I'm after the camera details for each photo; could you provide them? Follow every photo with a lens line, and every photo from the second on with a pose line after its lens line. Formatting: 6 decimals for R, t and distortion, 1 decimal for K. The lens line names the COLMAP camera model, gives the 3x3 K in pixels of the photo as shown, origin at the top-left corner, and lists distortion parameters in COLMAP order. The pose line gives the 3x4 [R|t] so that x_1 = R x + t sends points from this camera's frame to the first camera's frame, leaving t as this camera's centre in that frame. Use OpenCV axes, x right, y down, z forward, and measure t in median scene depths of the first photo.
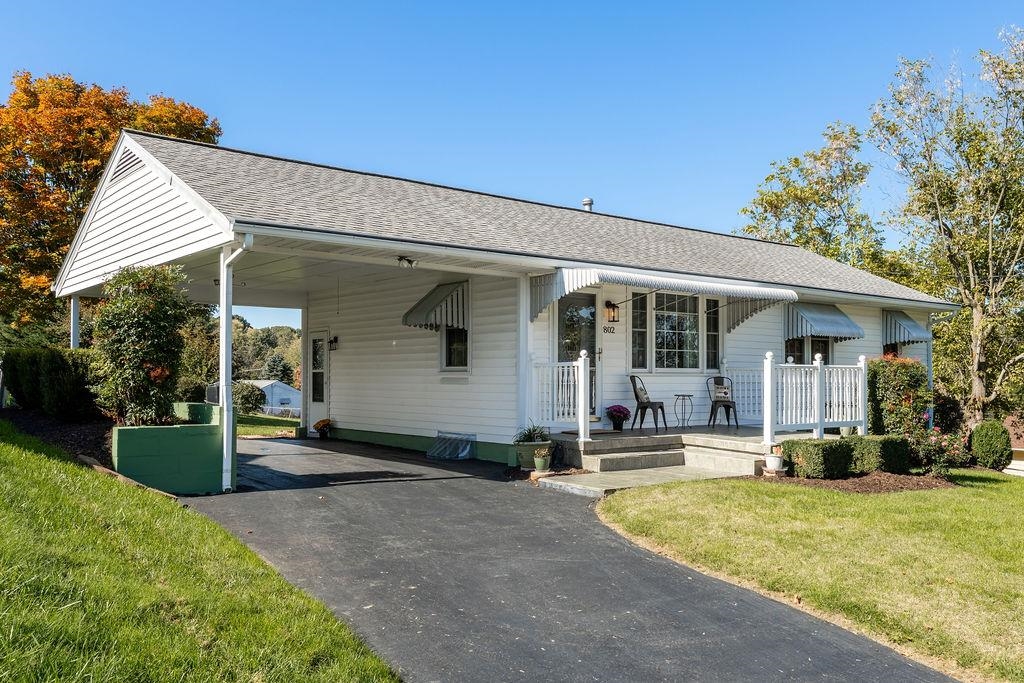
lens RADIAL K [[843.0, 0, 512.0], [0, 843.0, 341.5], [0, 0, 1]] dist [0.001569, -0.000504]
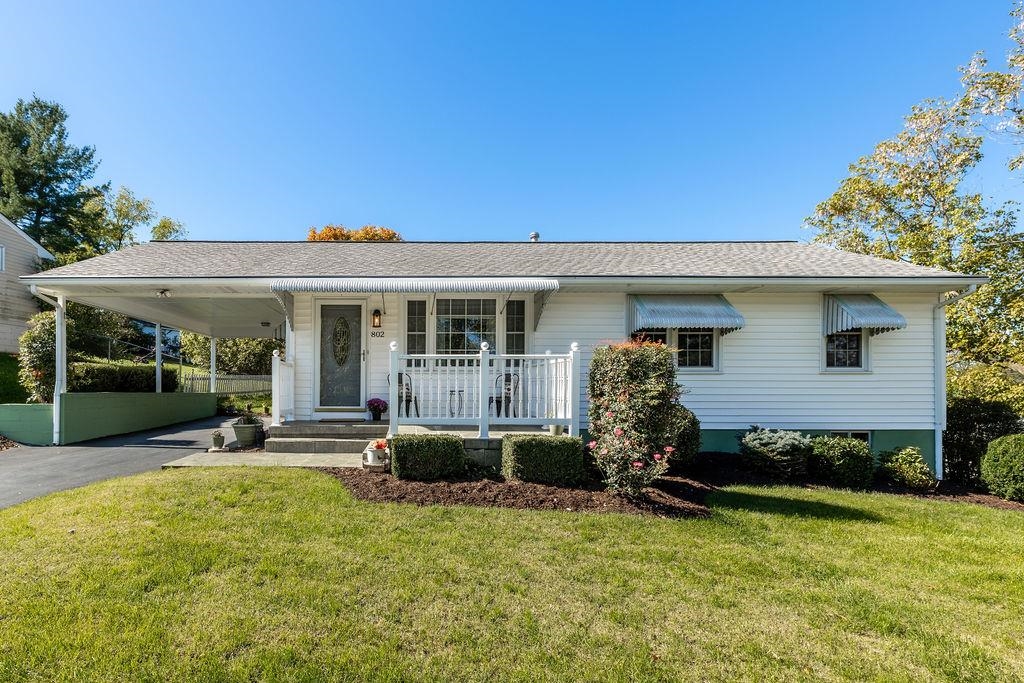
lens RADIAL K [[476.8, 0, 511.0], [0, 476.8, 383.7], [0, 0, 1]] dist [0.004611, 0.000767]
pose [[0.784560, -0.013940, -0.619896, 0.663837], [0.026467, 0.999589, 0.011020, 0.051888], [0.619488, -0.025053, 0.784606, 0.587324]]
